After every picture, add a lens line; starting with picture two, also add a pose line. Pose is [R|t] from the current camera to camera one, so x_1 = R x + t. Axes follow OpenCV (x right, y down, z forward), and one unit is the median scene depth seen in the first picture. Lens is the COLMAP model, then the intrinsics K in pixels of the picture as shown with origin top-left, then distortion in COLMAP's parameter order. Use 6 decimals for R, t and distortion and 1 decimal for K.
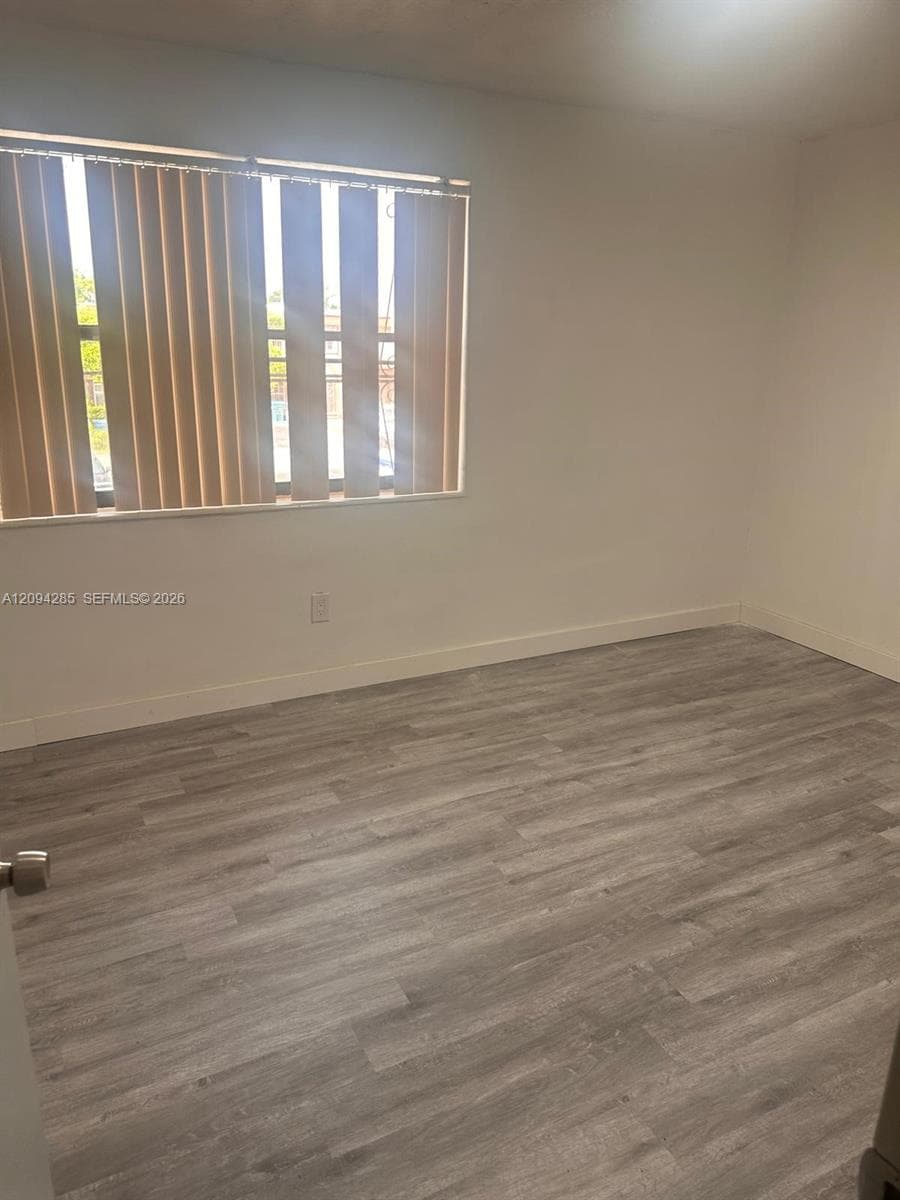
lens RADIAL K [[849.4, 0, 450.0], [0, 849.4, 600.0], [0, 0, 1]] dist [0.079843, -0.099639]
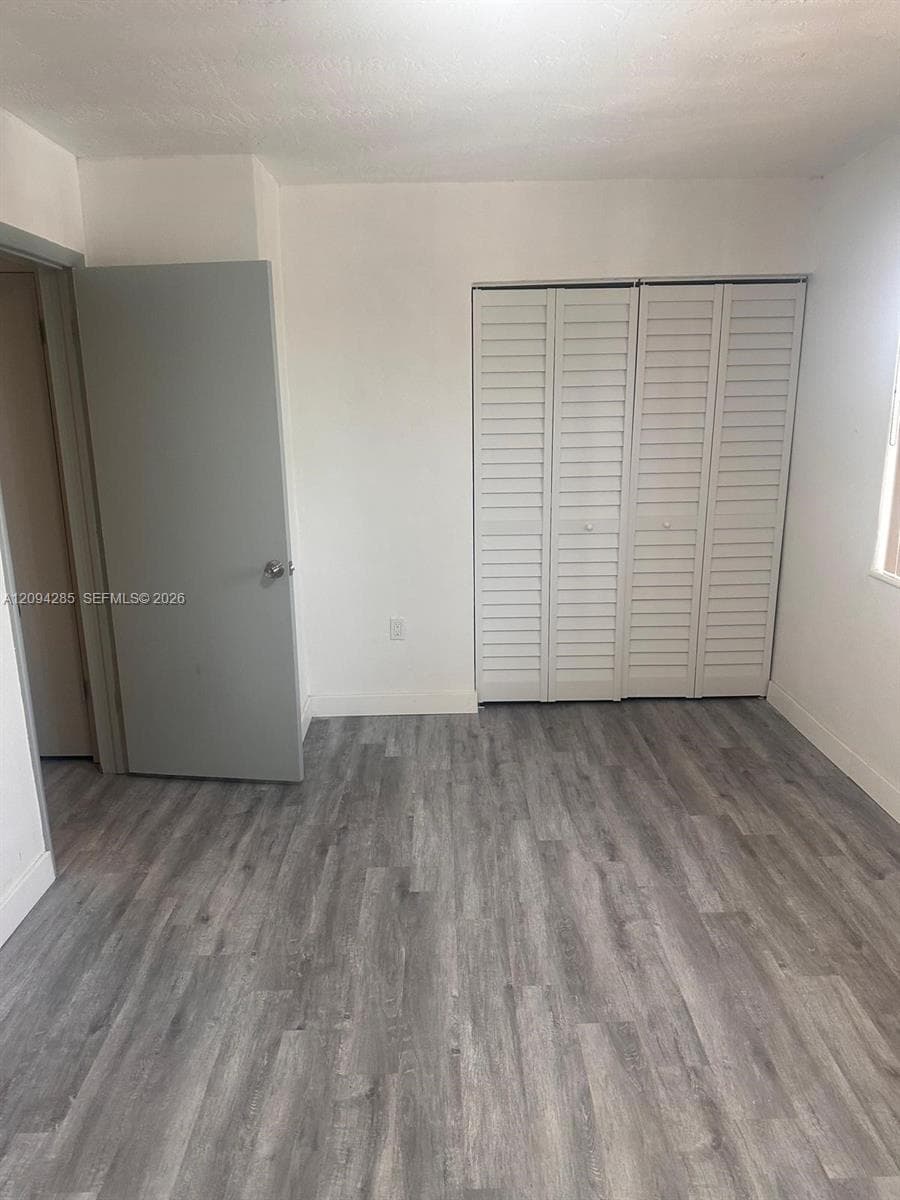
lens RADIAL K [[849.4, 0, 450.0], [0, 849.4, 600.0], [0, 0, 1]] dist [0.079843, -0.099639]
pose [[-0.446643, 0.207068, -0.870421, 0.887077], [-0.259666, 0.900978, 0.347581, -0.384993], [0.856203, 0.381264, -0.348647, 1.184855]]
